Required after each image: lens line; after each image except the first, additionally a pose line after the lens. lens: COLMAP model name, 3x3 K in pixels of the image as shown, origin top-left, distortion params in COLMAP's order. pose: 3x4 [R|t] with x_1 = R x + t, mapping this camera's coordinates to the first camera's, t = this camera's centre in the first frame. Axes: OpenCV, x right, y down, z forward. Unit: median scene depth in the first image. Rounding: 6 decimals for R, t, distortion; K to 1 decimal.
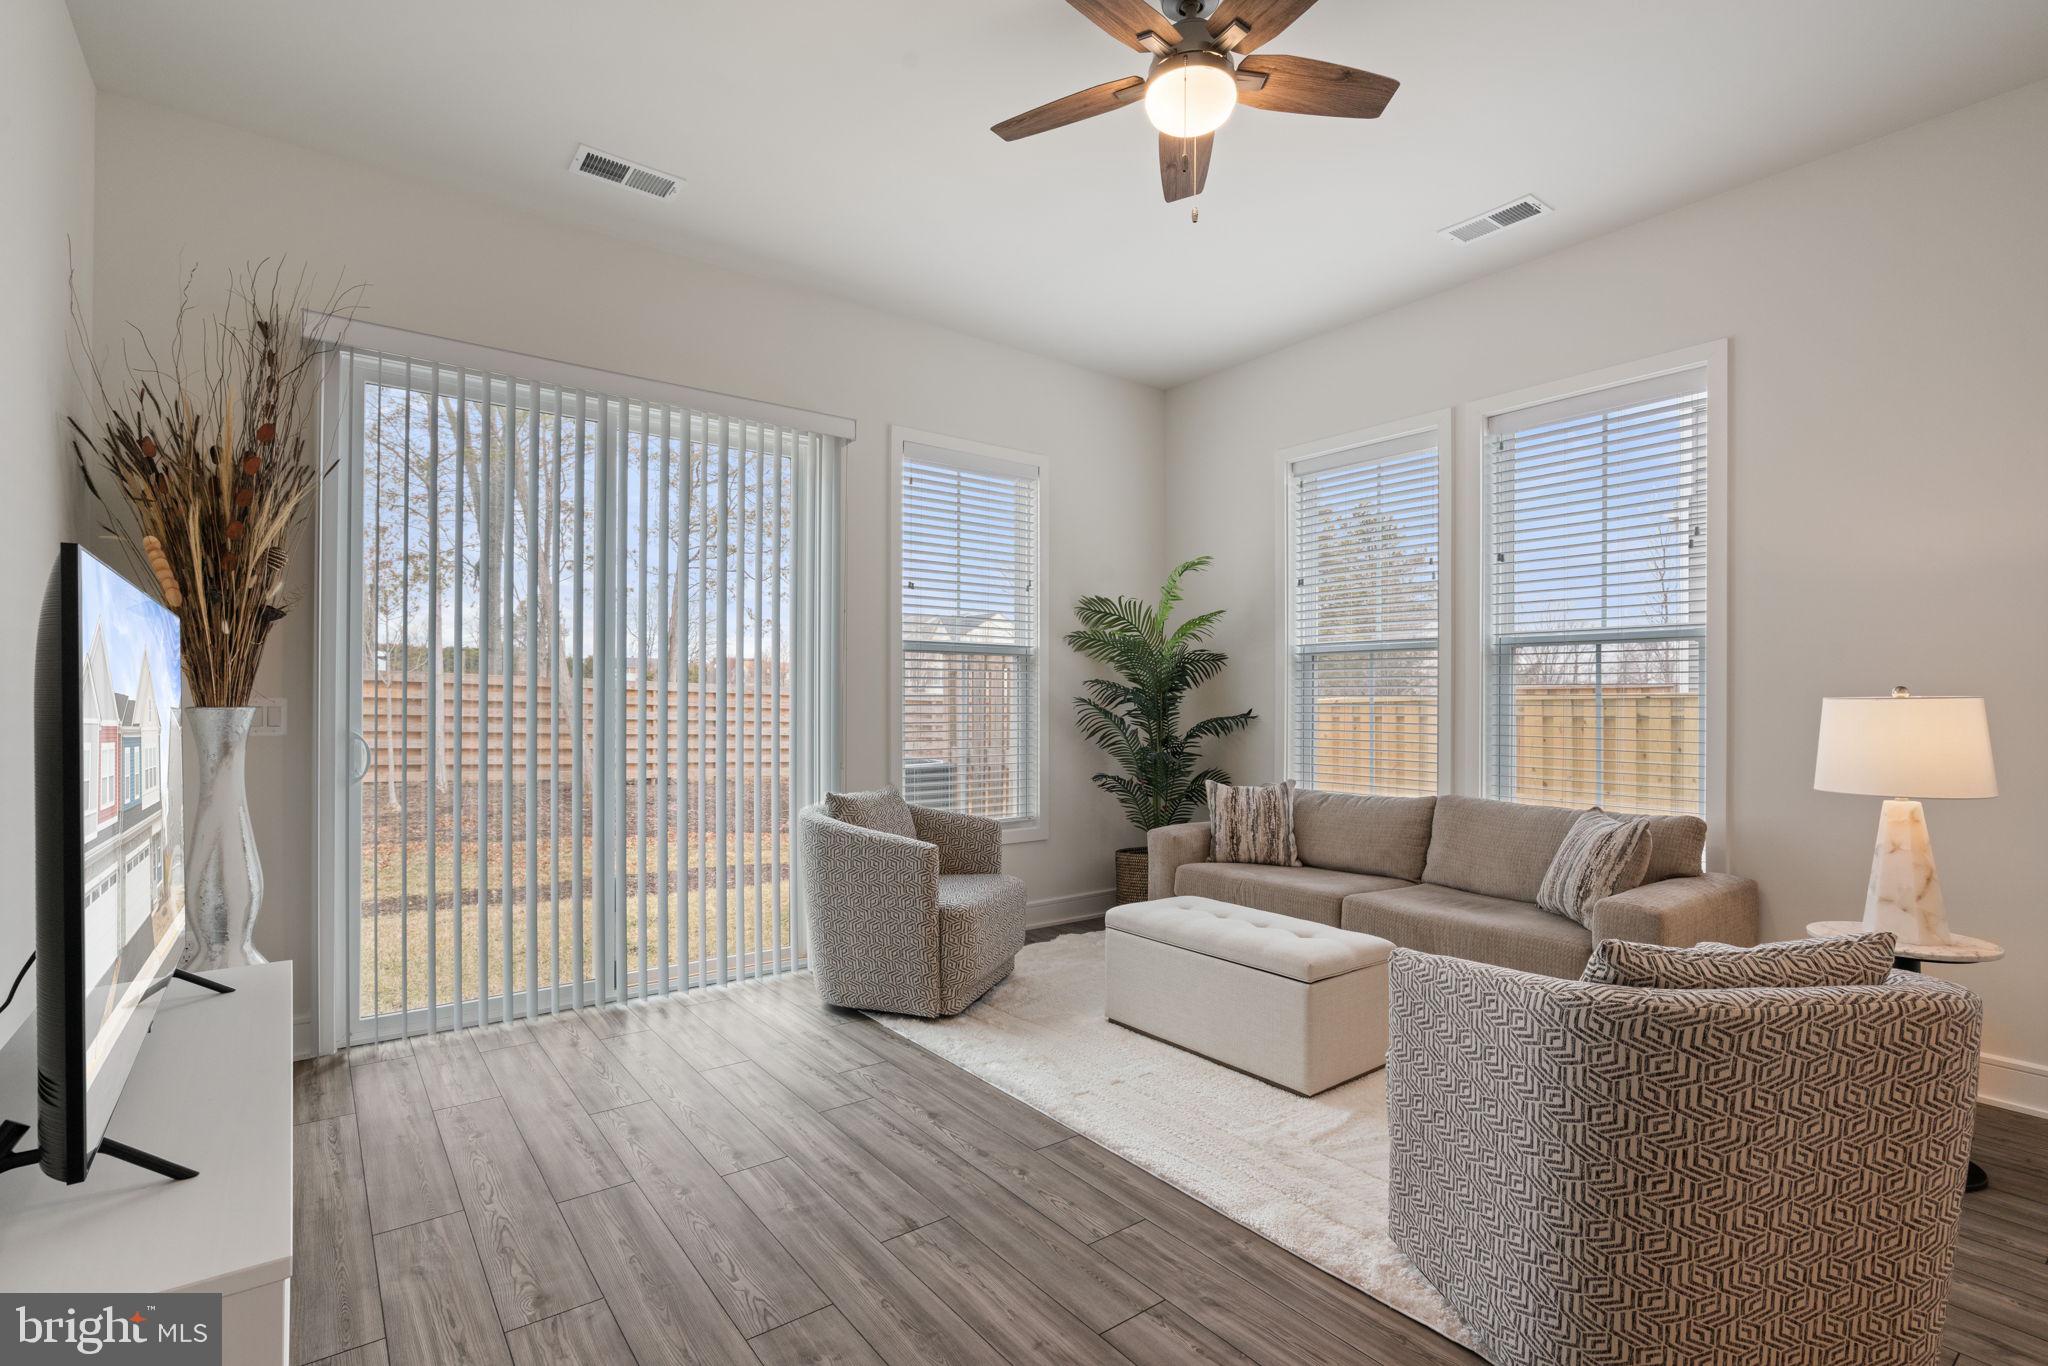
lens RADIAL K [[945.3, 0, 1036.9], [0, 945.3, 698.8], [0, 0, 1]] dist [-0.006147, 0.003735]
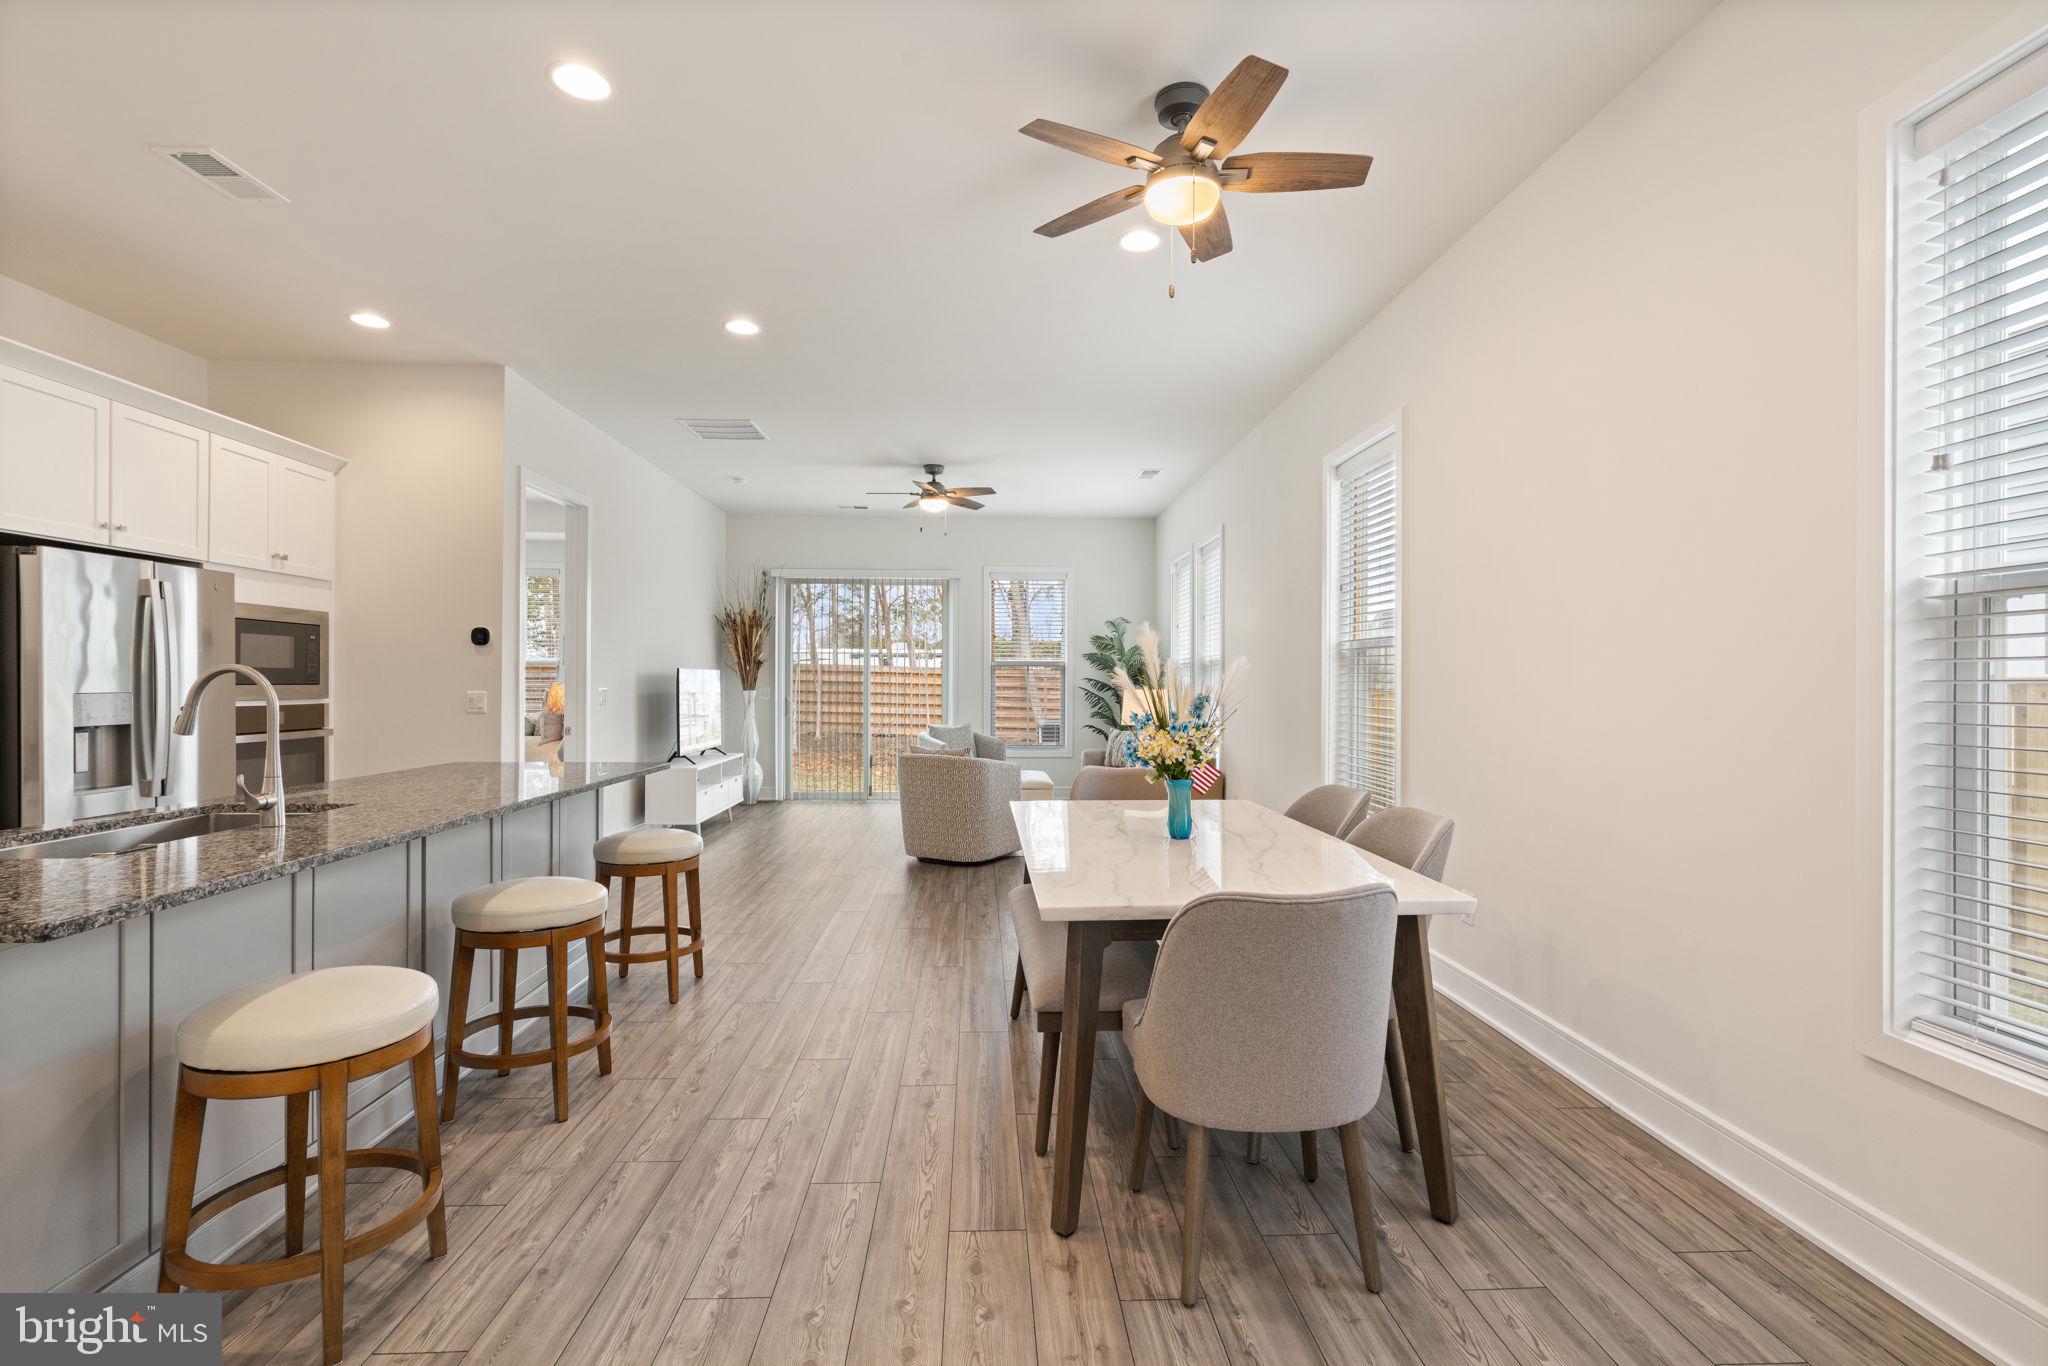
lens RADIAL K [[945.3, 0, 1029.0], [0, 945.3, 676.5], [0, 0, 1]] dist [-0.006147, 0.003735]
pose [[0.821513, 0.001771, -0.570187, 1.915950], [-0.003014, 0.999995, -0.001236, -0.038171], [0.570182, 0.002734, 0.821514, -1.236105]]
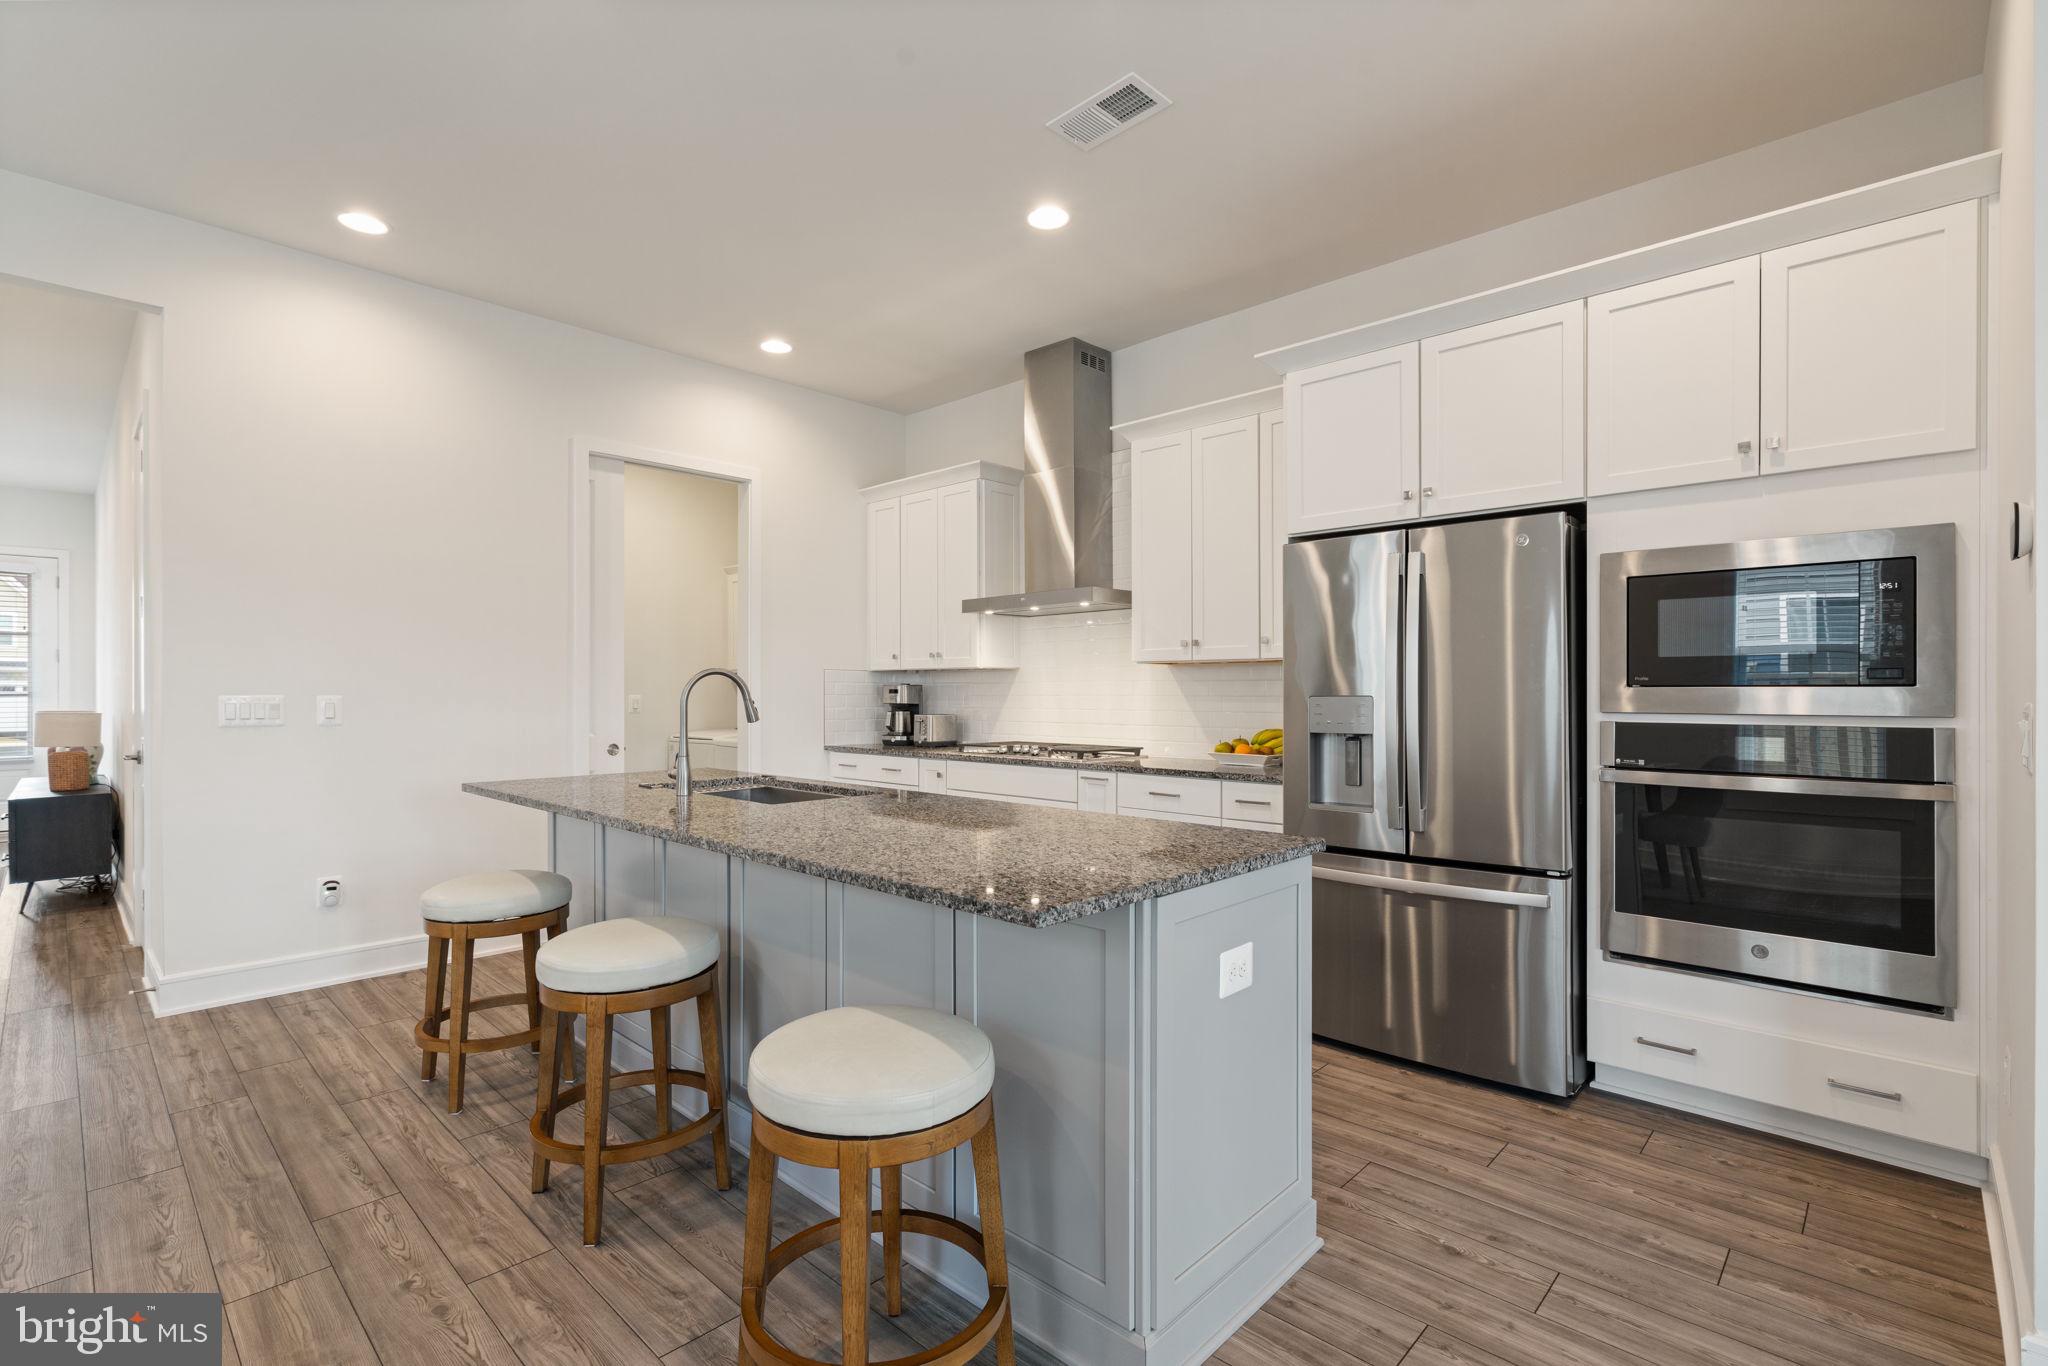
lens RADIAL K [[945.3, 0, 1026.5], [0, 945.3, 690.2], [0, 0, 1]] dist [-0.006147, 0.003735]
pose [[-0.989331, 0.003180, -0.145654, 0.665557], [0.003851, 0.999983, -0.004325, -0.016727], [0.145637, -0.004840, -0.989326, 0.171734]]
